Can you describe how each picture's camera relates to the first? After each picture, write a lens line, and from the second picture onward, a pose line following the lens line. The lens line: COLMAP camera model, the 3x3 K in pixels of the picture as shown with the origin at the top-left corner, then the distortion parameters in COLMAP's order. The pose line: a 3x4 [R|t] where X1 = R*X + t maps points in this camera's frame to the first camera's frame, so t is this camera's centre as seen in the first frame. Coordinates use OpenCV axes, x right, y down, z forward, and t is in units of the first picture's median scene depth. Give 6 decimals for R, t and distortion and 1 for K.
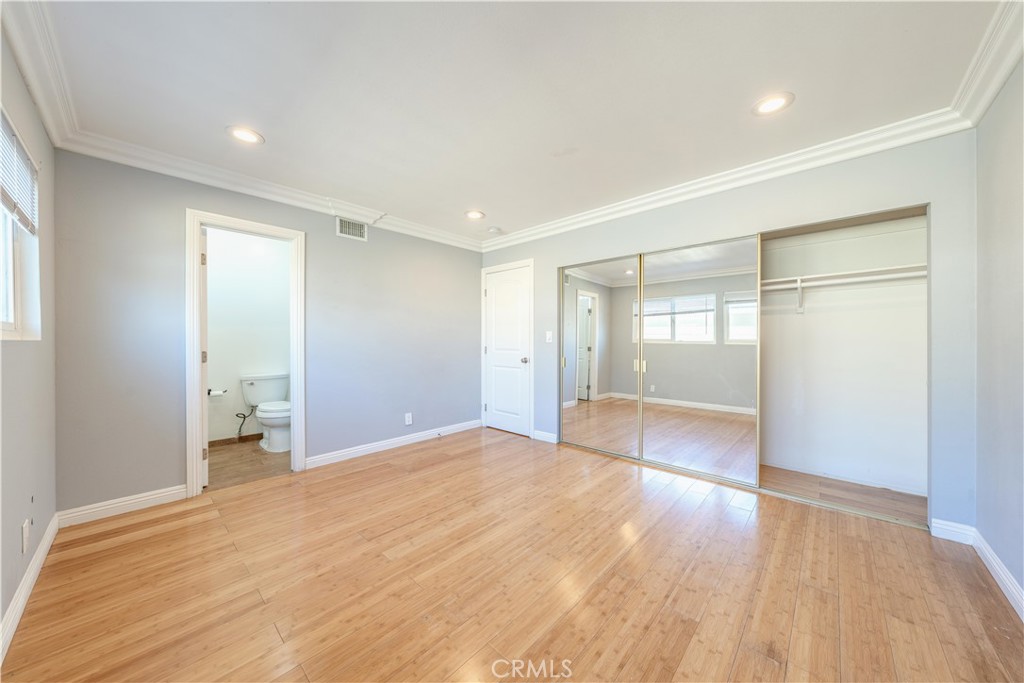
lens RADIAL K [[351.1, 0, 512.7], [0, 351.1, 341.8], [0, 0, 1]] dist [0.000058, 0.000002]
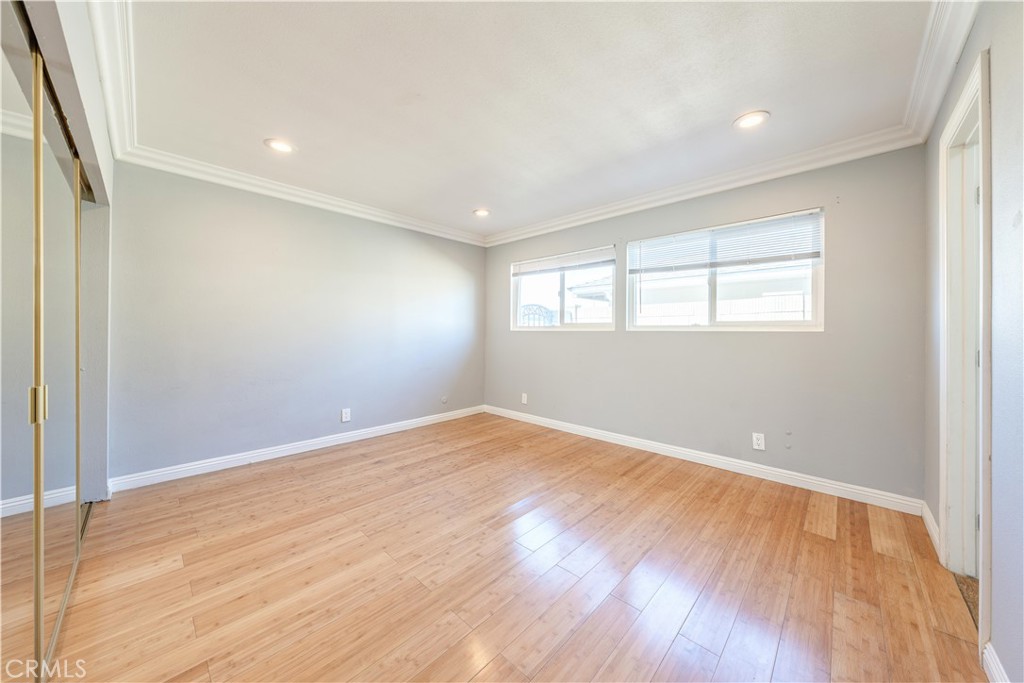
lens RADIAL K [[351.1, 0, 511.2], [0, 351.1, 334.4], [0, 0, 1]] dist [0.000058, 0.000002]
pose [[-0.999888, -0.004459, 0.014257, -0.119848], [-0.004334, 0.999952, 0.008799, 0.000426], [-0.014295, 0.008737, -0.999860, 2.118243]]
